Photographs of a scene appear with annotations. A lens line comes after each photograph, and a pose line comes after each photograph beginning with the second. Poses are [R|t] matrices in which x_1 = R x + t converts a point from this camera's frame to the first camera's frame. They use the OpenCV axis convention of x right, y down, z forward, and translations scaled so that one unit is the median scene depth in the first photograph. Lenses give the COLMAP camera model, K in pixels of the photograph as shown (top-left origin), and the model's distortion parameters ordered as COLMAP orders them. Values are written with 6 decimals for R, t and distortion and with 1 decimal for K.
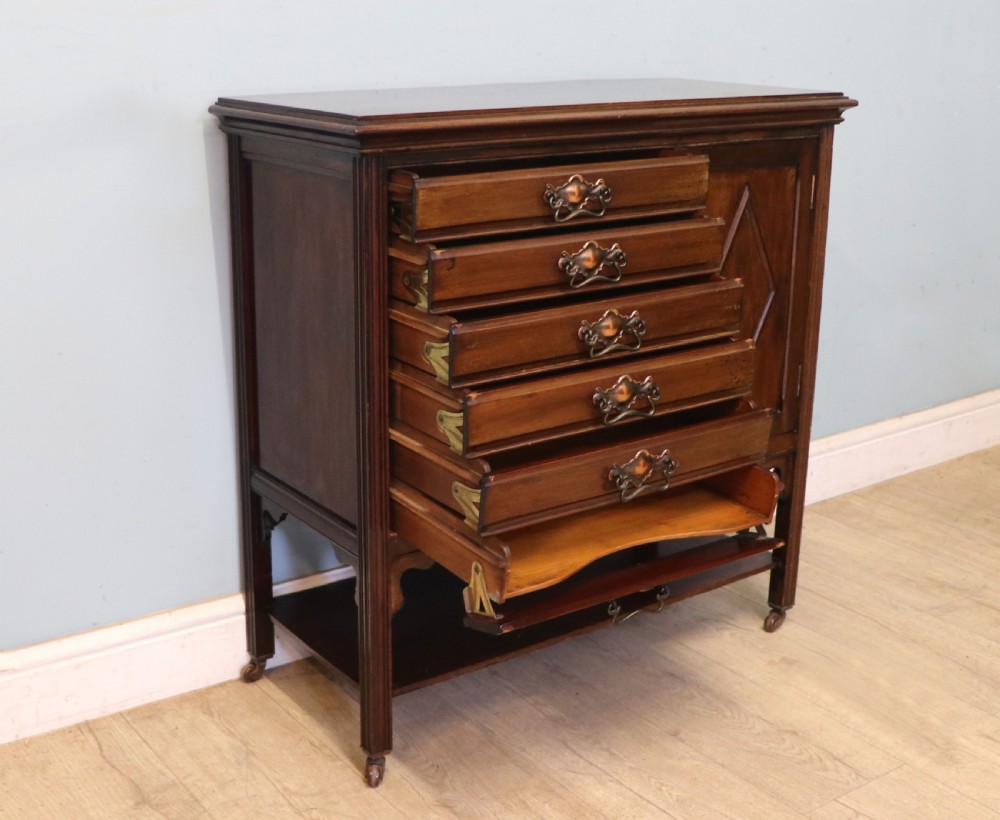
lens RADIAL K [[1324.6, 0, 437.4], [0, 1324.6, 373.7], [0, 0, 1]] dist [-0.136151, 0.000000]
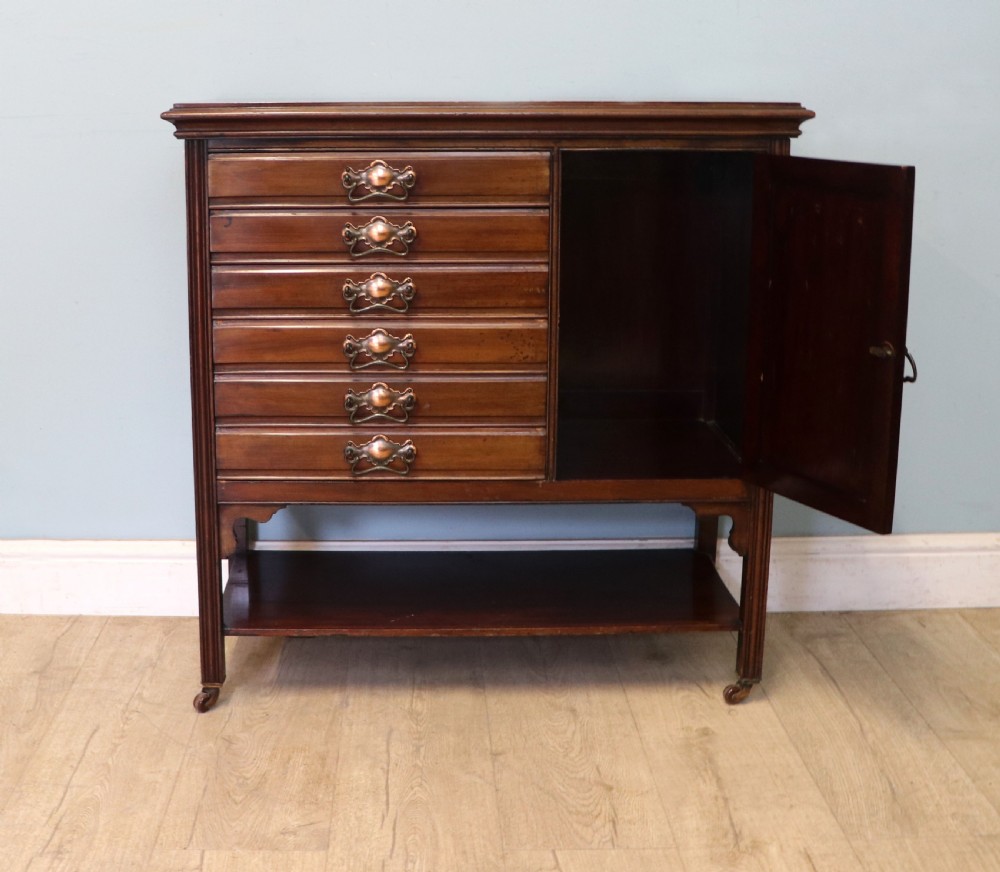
lens RADIAL K [[1347.0, 0, 408.0], [0, 1347.0, 332.1], [0, 0, 1]] dist [-0.136421, 0.000000]
pose [[0.834978, 0.098384, -0.541416, 0.614090], [-0.147509, 0.987897, -0.047972, 0.025289], [0.530144, 0.119919, 0.839385, 0.106203]]
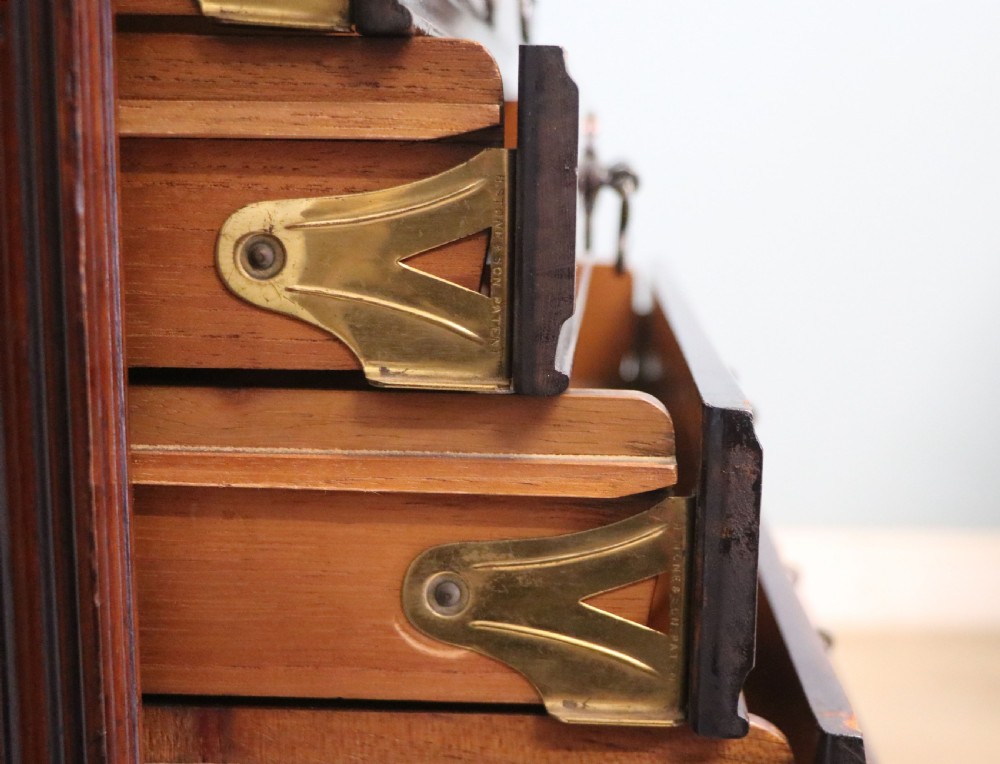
lens RADIAL K [[1574.8, 0, 507.7], [0, 1574.8, 389.2], [0, 0, 1]] dist [-0.028562, 0.000000]
pose [[0.575142, -0.124192, 0.808571, -0.154235], [0.219781, 0.975528, -0.006496, -0.035645], [-0.787977, 0.181445, 0.588362, 0.699638]]
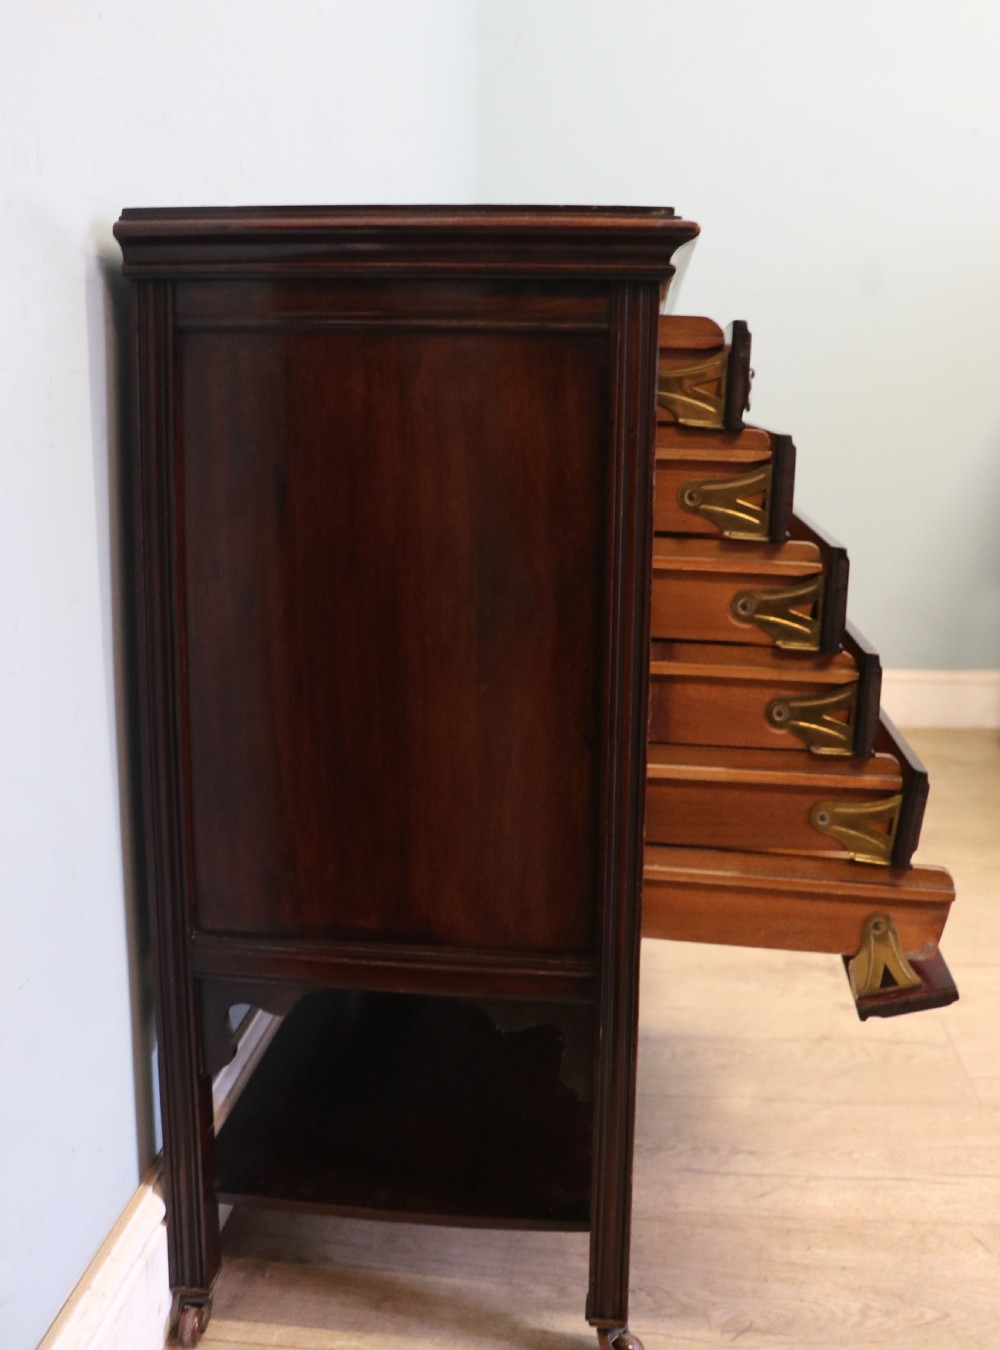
lens RADIAL K [[1316.6, 0, 454.1], [0, 1316.6, 556.4], [0, 0, 1]] dist [-0.125600, 0.000000]
pose [[0.645445, -0.099587, 0.757287, -0.449182], [0.194839, 0.980131, -0.037172, -0.035761], [-0.738538, 0.171542, 0.652023, 0.579074]]
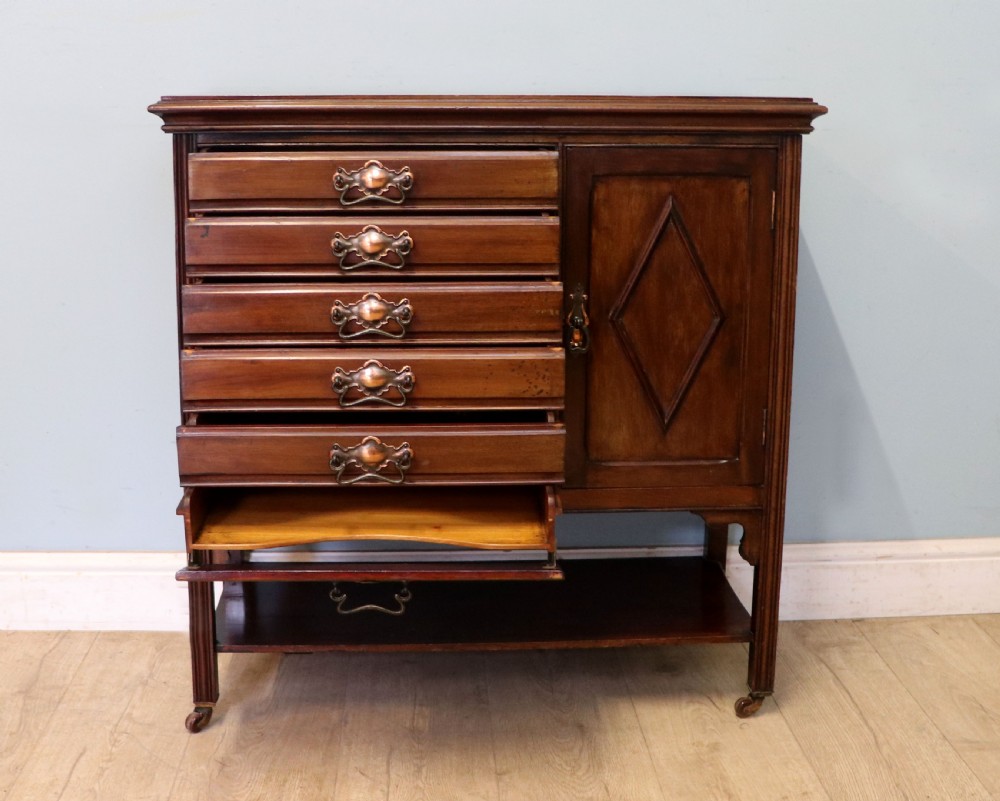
lens RADIAL K [[1349.9, 0, 484.8], [0, 1349.9, 332.6], [0, 0, 1]] dist [-0.140285, 0.000000]
pose [[0.862021, 0.096089, -0.497681, 0.598931], [-0.142635, 0.988175, -0.056265, 0.021689], [0.486389, 0.119488, 0.865533, 0.139740]]
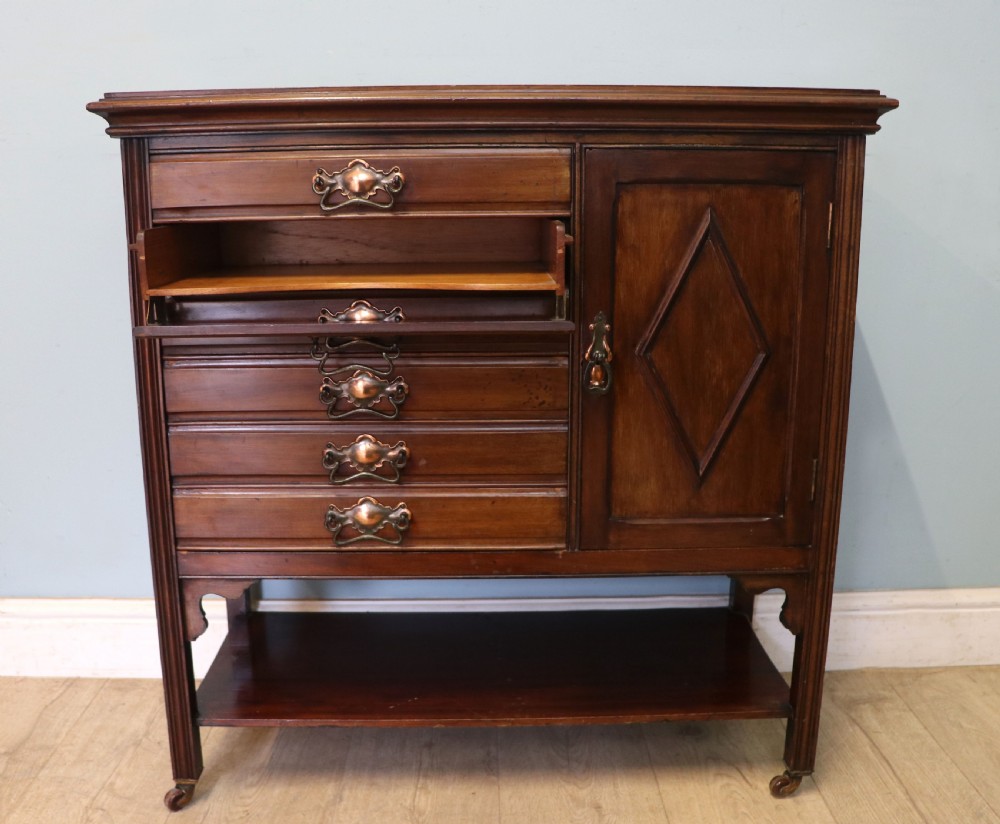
lens RADIAL K [[1018.5, 0, 483.3], [0, 1018.5, 435.7], [0, 0, 1]] dist [-0.132602, 0.000000]
pose [[0.840299, 0.124521, -0.527629, 0.452053], [-0.143360, 0.989657, 0.005244, 0.004898], [0.522825, 0.071234, 0.849459, 0.440504]]
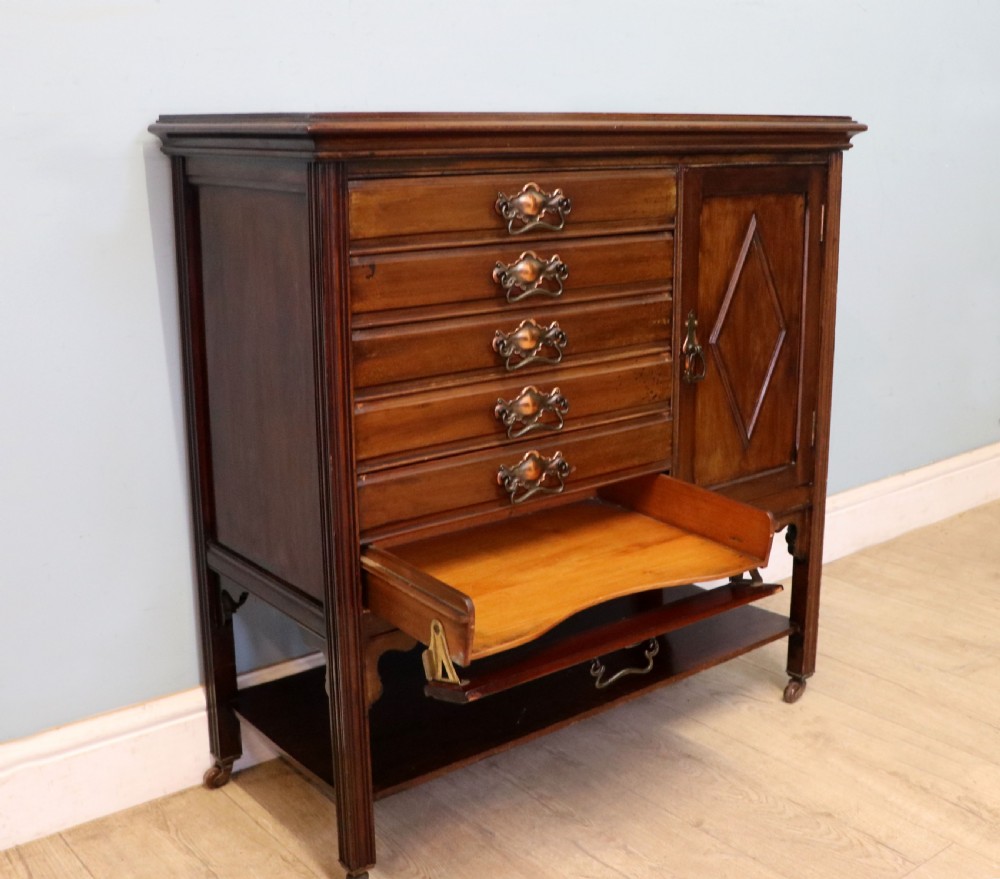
lens RADIAL K [[1240.7, 0, 591.5], [0, 1240.7, 404.7], [0, 0, 1]] dist [-0.126840, 0.000000]
pose [[0.991628, -0.024017, 0.126871, 0.010951], [0.030098, 0.998477, -0.046232, 0.026015], [-0.125568, 0.049663, 0.990841, 0.166231]]
